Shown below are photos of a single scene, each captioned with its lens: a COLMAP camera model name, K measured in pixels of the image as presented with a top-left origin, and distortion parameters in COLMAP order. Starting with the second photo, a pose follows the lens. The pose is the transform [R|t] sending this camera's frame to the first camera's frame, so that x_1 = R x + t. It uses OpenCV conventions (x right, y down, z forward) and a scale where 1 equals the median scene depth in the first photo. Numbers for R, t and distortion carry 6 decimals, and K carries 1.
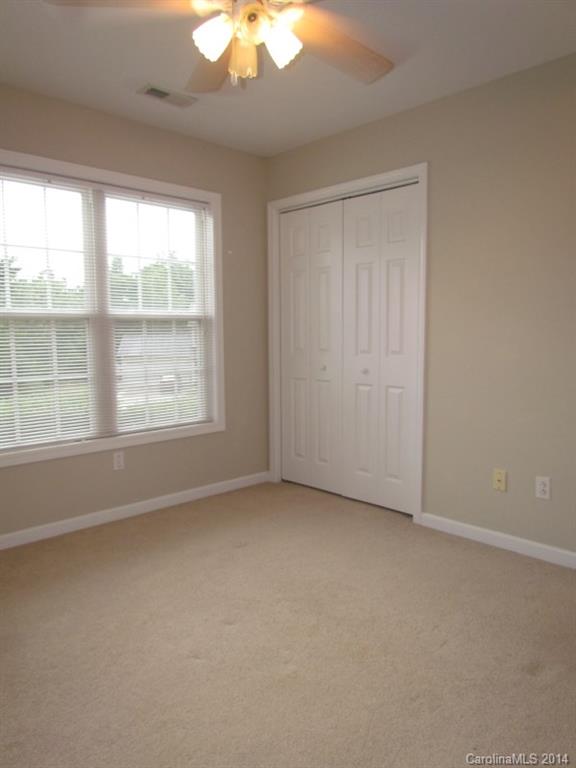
lens RADIAL K [[541.8, 0, 288.0], [0, 541.8, 384.0], [0, 0, 1]] dist [-0.035365, 0.003818]
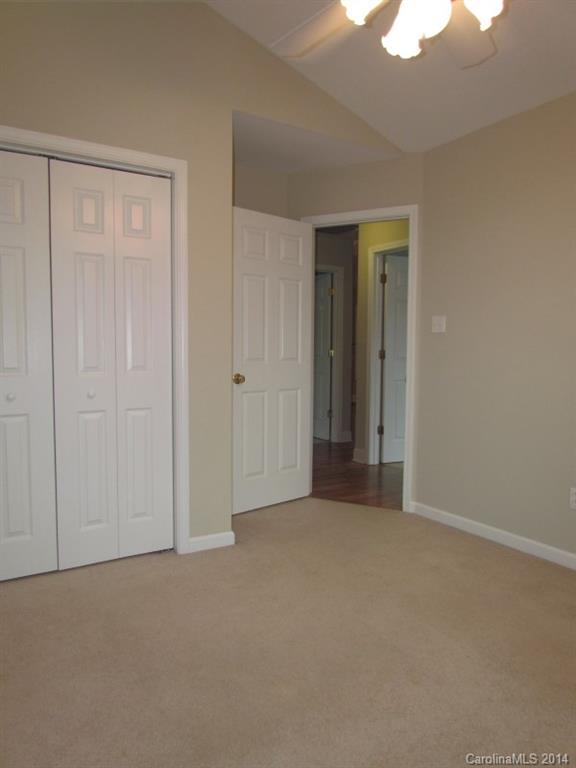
lens RADIAL K [[541.8, 0, 288.0], [0, 541.8, 384.0], [0, 0, 1]] dist [-0.035365, 0.003818]
pose [[0.205796, -0.067857, 0.976240, -0.506984], [0.090769, 0.994616, 0.049999, -0.047093], [-0.974376, 0.078323, 0.210847, 0.525791]]
